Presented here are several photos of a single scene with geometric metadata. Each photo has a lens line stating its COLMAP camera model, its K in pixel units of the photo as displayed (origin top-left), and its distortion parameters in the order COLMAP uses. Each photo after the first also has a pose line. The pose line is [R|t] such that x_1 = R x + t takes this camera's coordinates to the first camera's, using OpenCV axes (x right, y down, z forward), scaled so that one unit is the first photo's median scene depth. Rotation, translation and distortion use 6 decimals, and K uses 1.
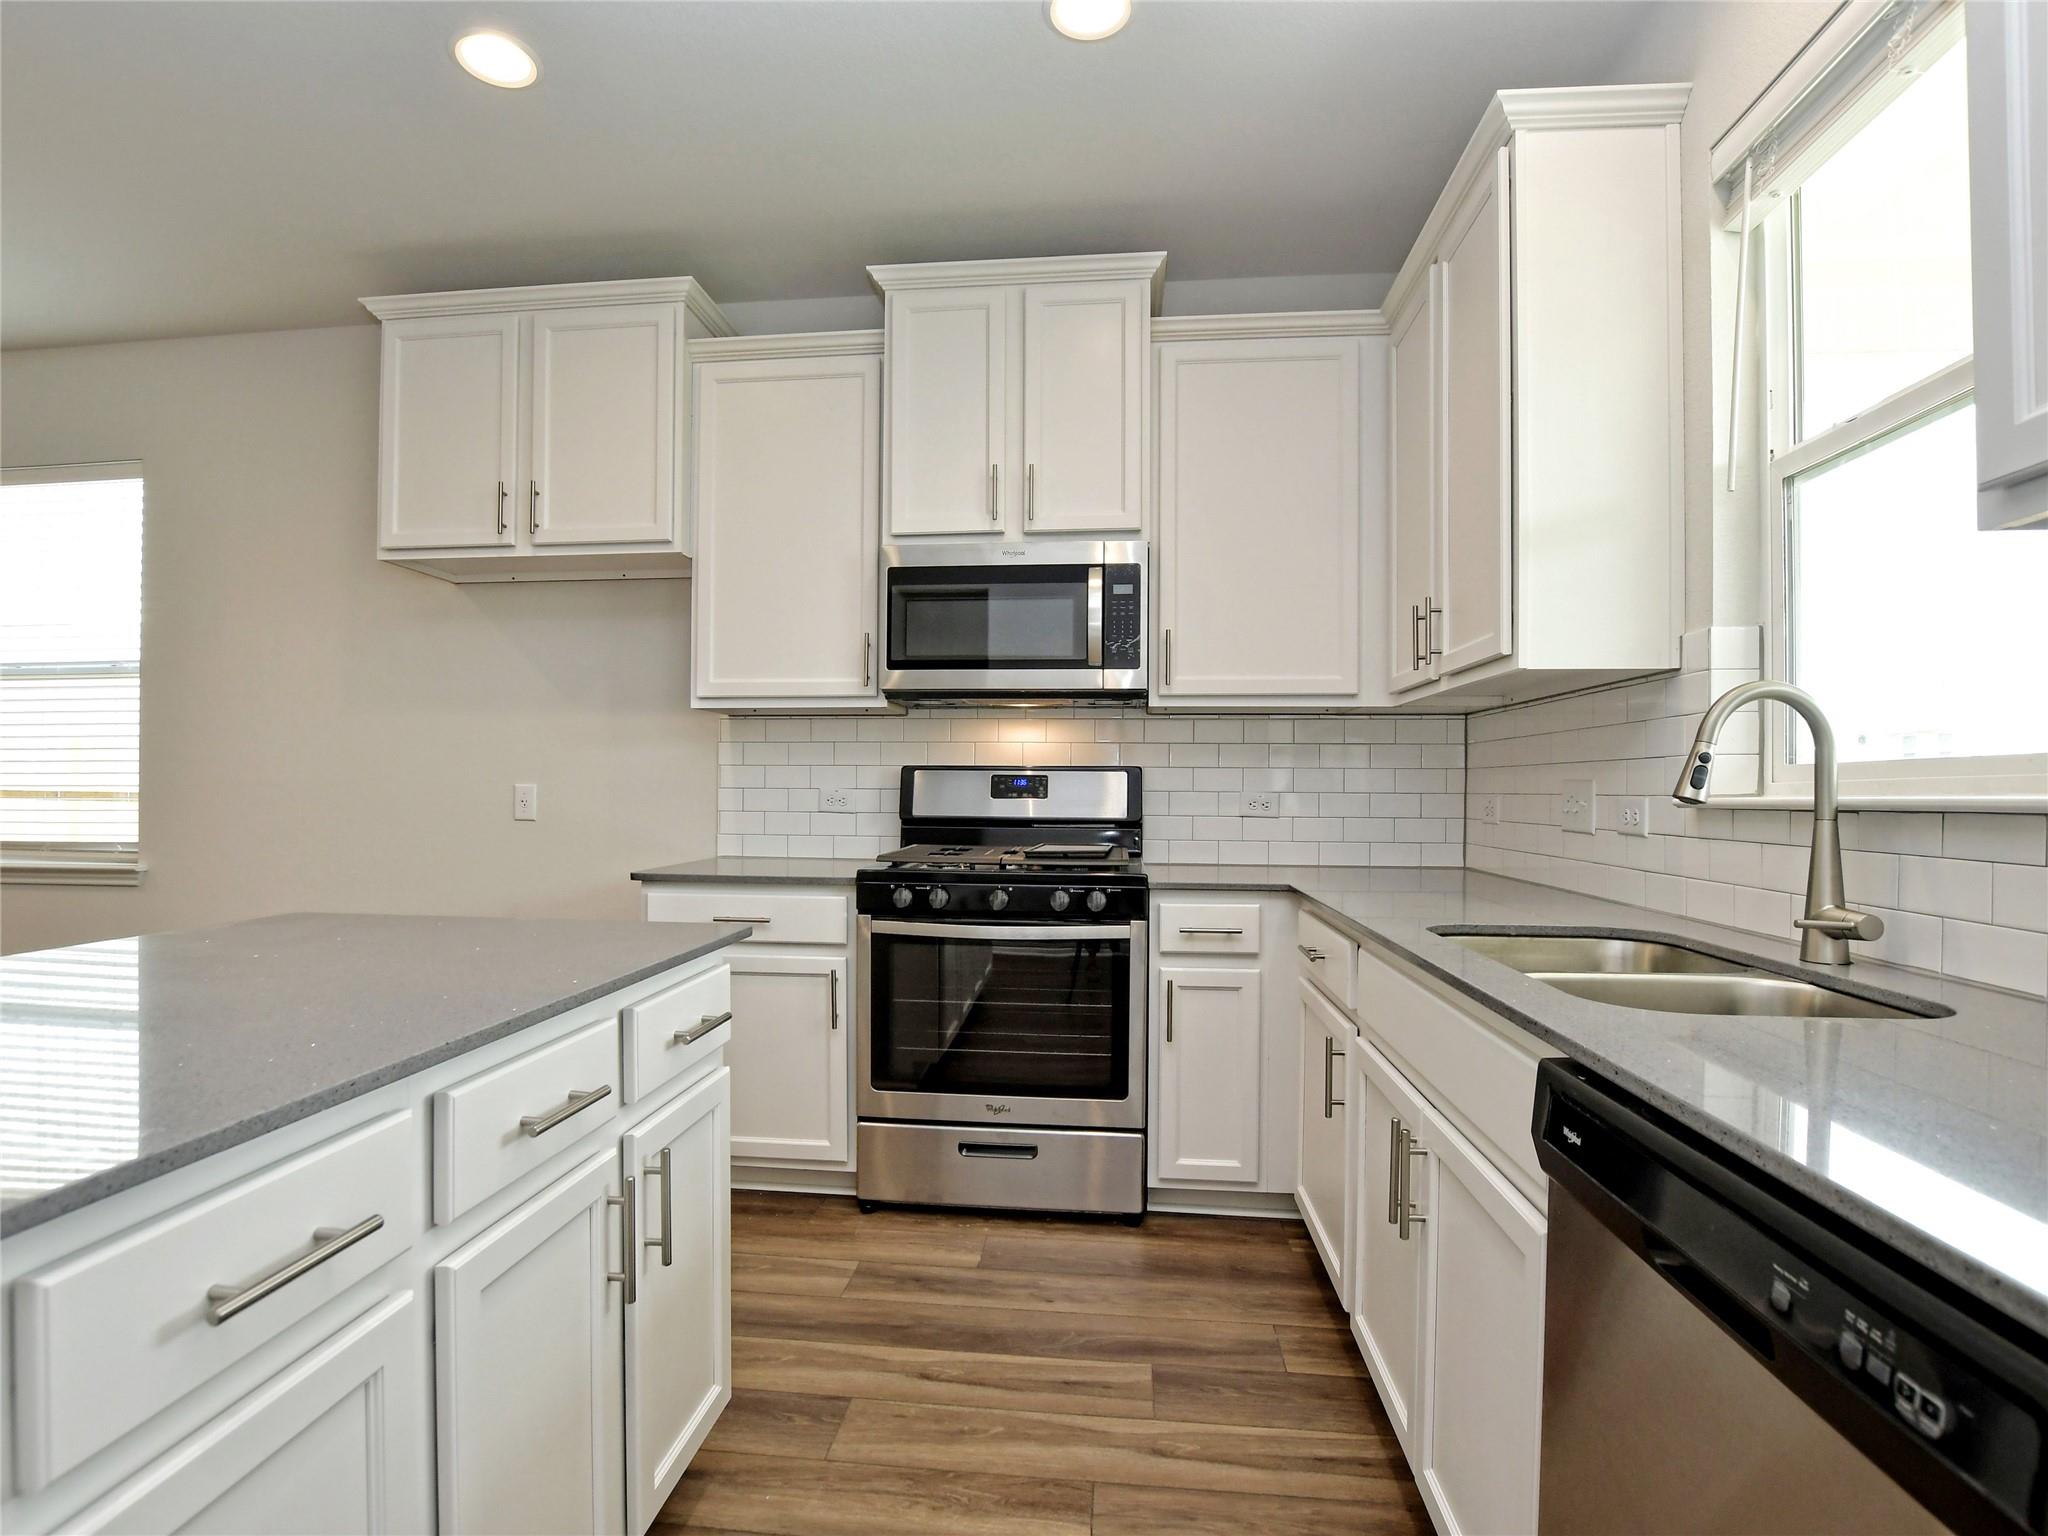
lens RADIAL K [[1009.9, 0, 1003.0], [0, 1009.9, 788.6], [0, 0, 1]] dist [-0.031995, 0.001366]
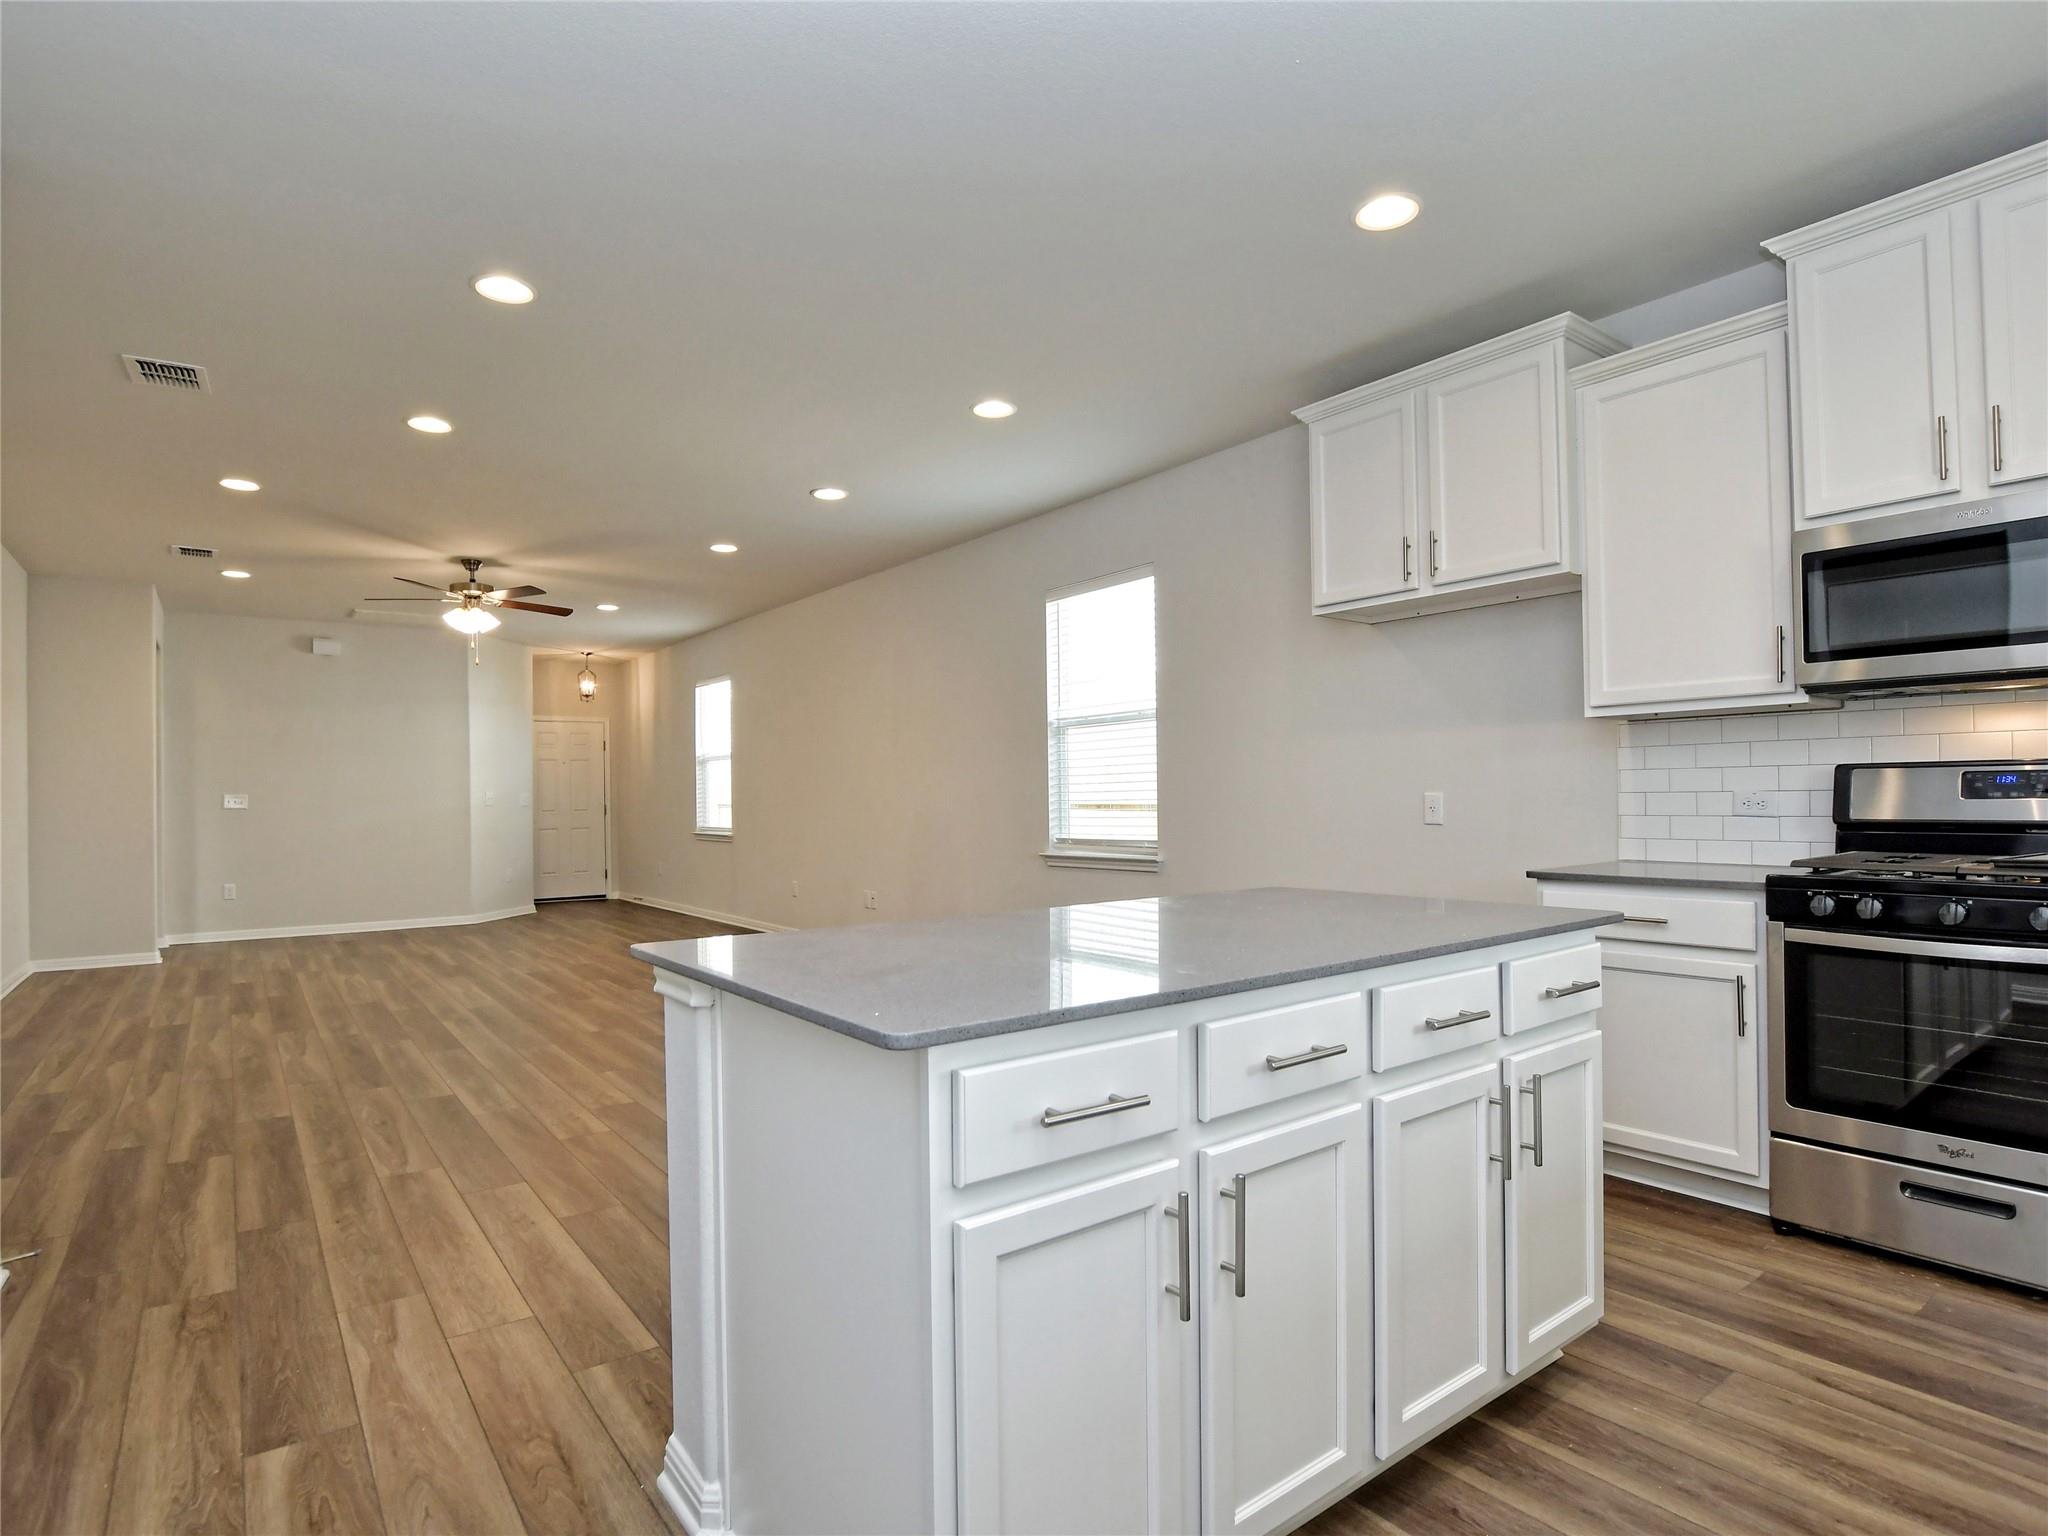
lens RADIAL K [[1065.5, 0, 1003.1], [0, 1065.5, 788.9], [0, 0, 1]] dist [-0.025682, -0.001174]
pose [[0.672057, -0.021055, -0.740200, 0.103790], [0.015457, 0.999777, -0.014404, 0.001401], [0.740338, -0.001761, 0.672232, -0.204126]]
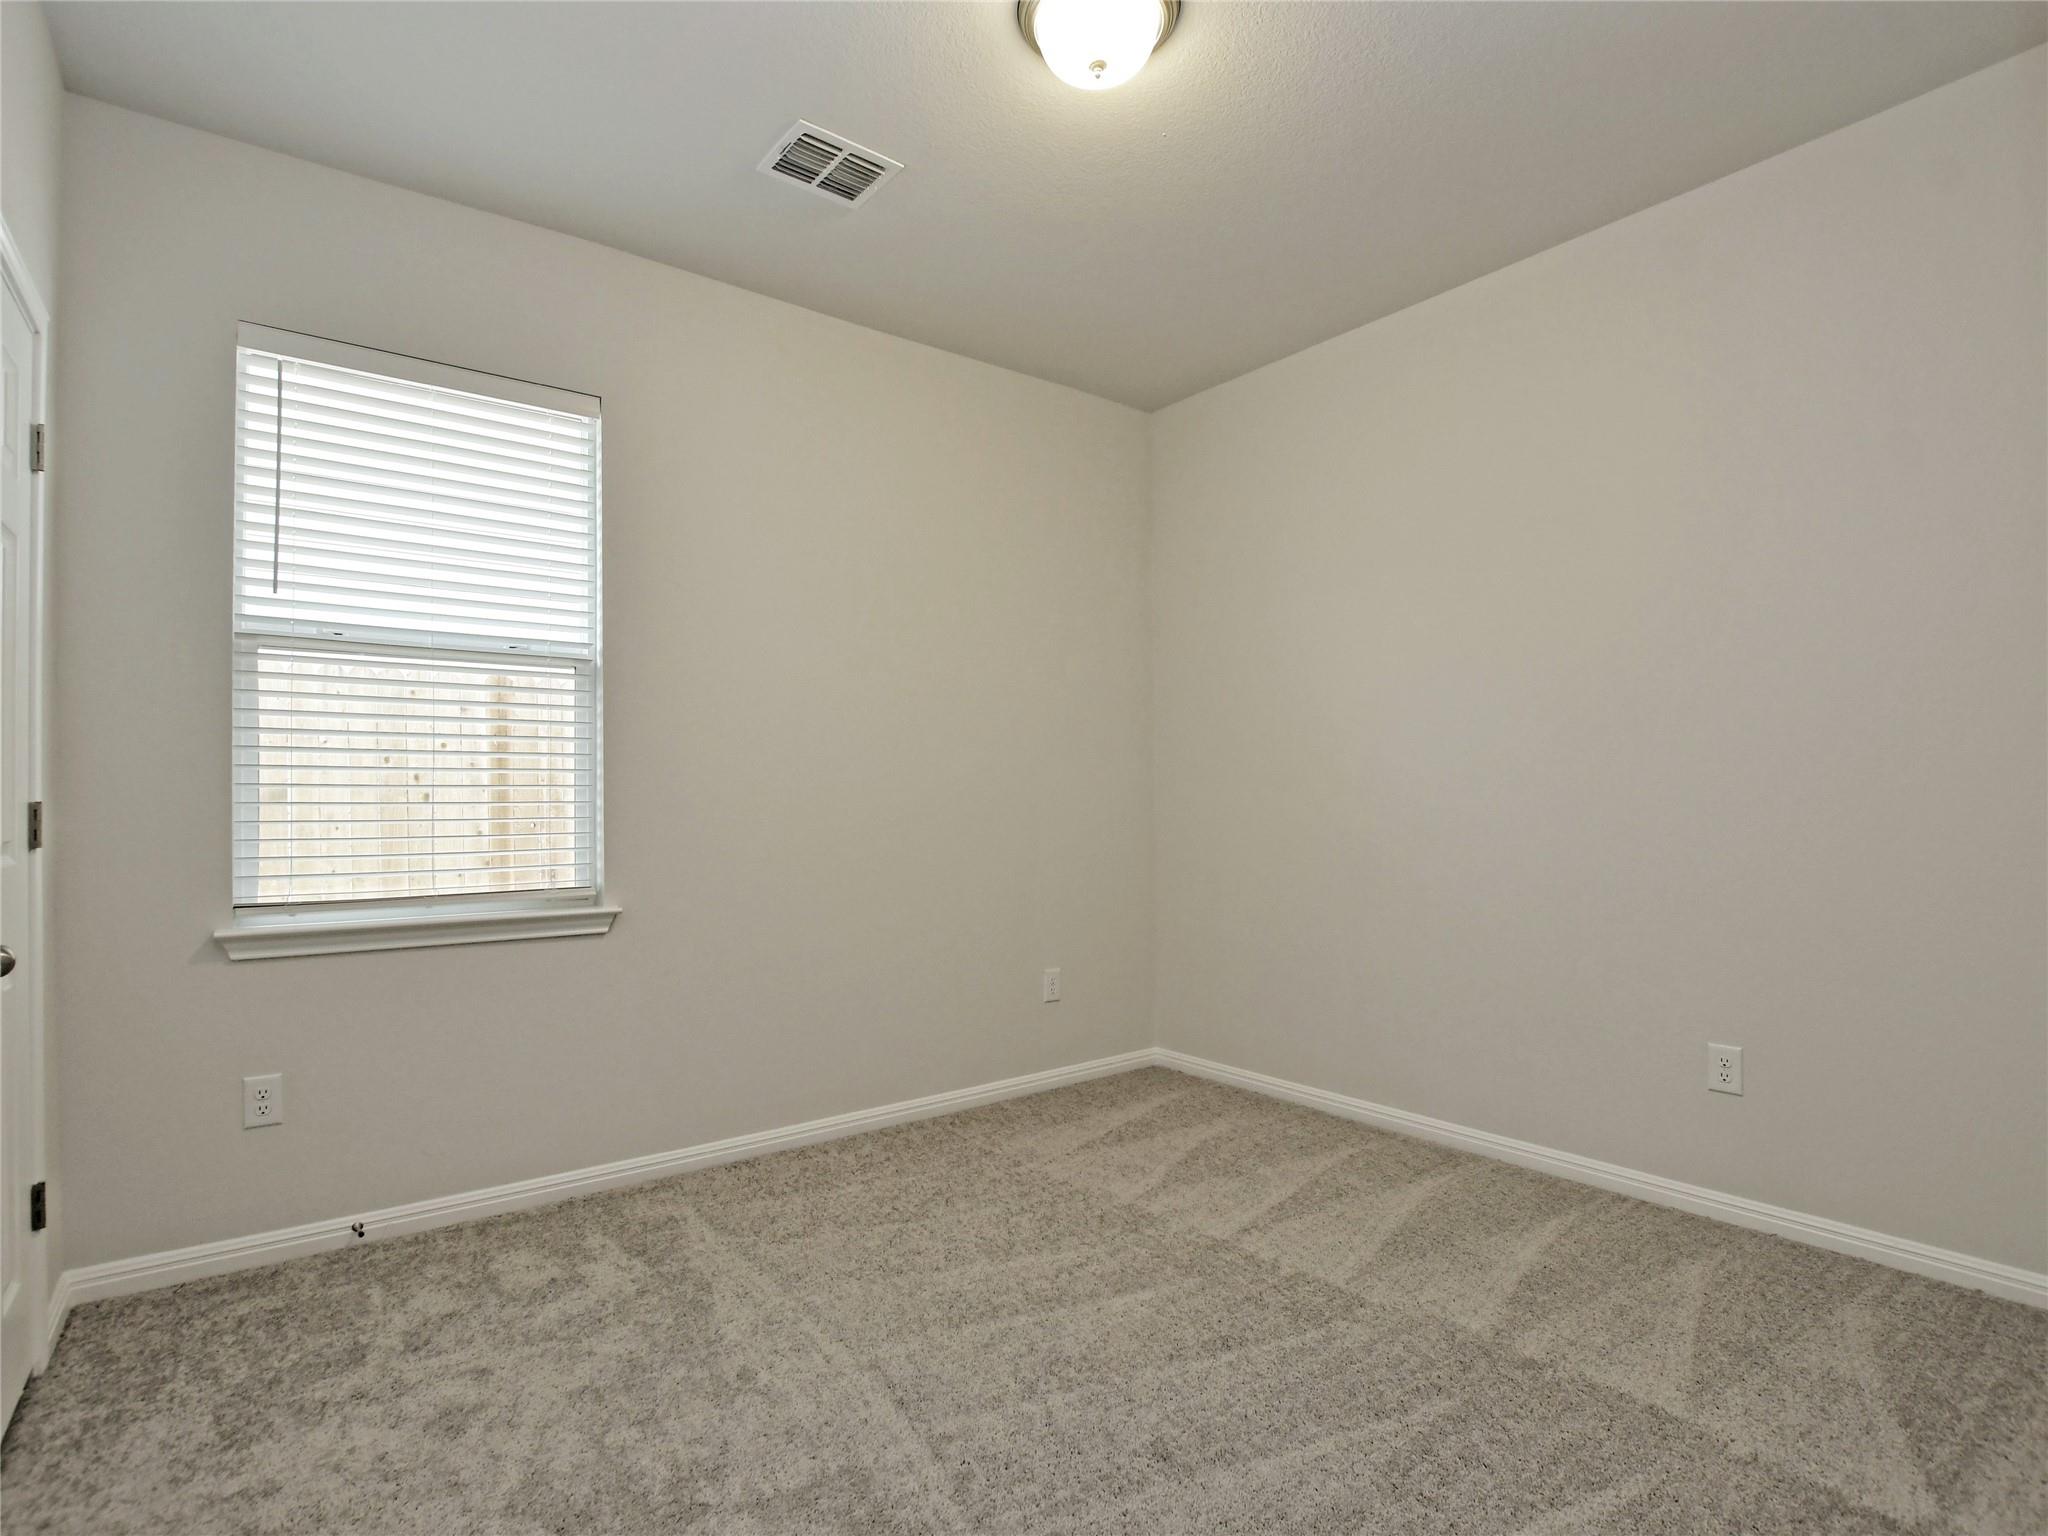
lens RADIAL K [[1009.9, 0, 1003.0], [0, 1009.9, 788.6], [0, 0, 1]] dist [-0.031995, 0.001366]
pose [[0.742911, -0.000966, 0.669389, -1.500784], [0.011043, 0.999881, -0.010812, -0.006552], [-0.669299, 0.015425, 0.742833, 0.239705]]
